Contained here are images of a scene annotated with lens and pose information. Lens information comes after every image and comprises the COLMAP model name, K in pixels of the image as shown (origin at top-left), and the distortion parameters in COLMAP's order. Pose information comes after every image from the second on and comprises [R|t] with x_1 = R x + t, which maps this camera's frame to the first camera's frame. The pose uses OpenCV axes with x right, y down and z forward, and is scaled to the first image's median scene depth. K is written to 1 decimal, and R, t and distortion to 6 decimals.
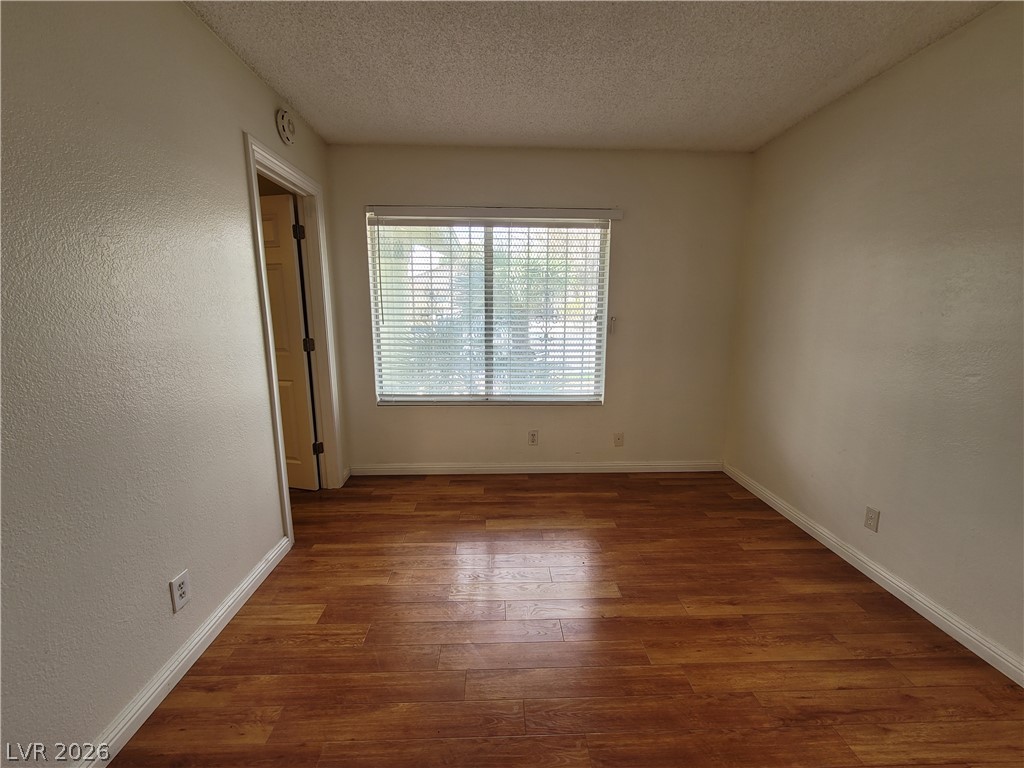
lens RADIAL K [[420.3, 0, 509.3], [0, 420.3, 383.7], [0, 0, 1]] dist [-0.007985, 0.003002]
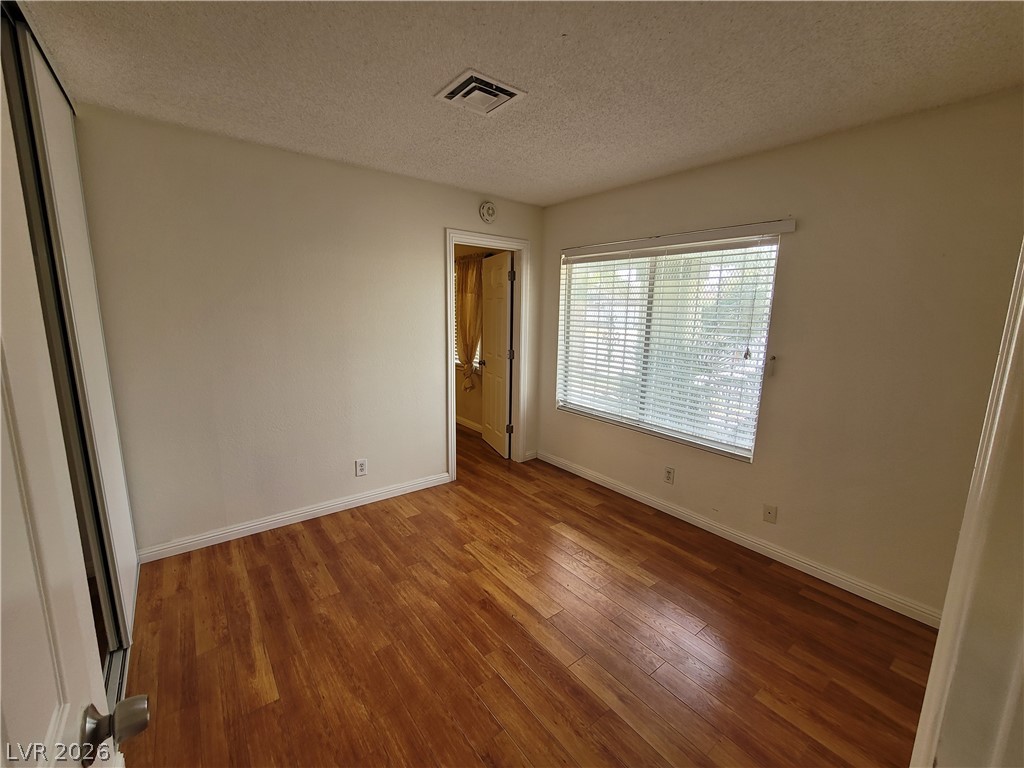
lens RADIAL K [[420.3, 0, 509.3], [0, 420.3, 383.7], [0, 0, 1]] dist [-0.007985, 0.003002]
pose [[0.585801, 0.148615, -0.796713, 0.709916], [-0.162347, 0.984636, 0.064300, -0.093965], [0.794029, 0.091676, 0.600928, 0.172198]]
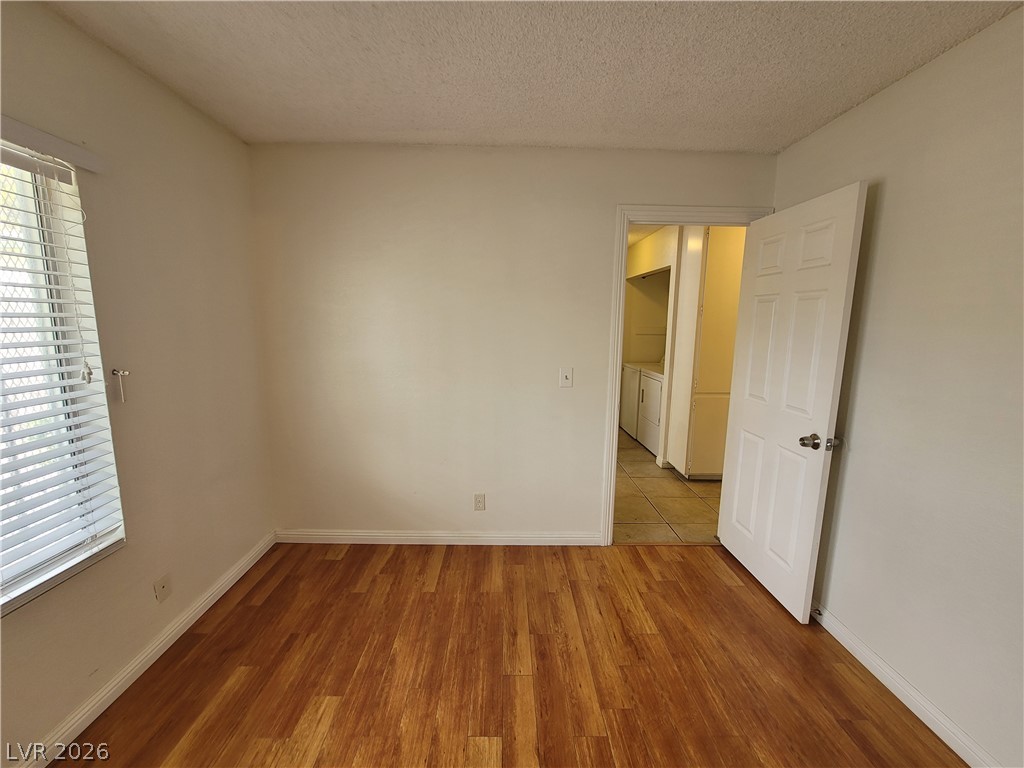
lens RADIAL K [[420.3, 0, 509.3], [0, 420.3, 383.7], [0, 0, 1]] dist [-0.007985, 0.003002]
pose [[0.026194, -0.151861, 0.988055, -0.281926], [0.167085, 0.975155, 0.145449, -0.163476], [-0.985595, 0.161279, 0.050917, 0.619855]]
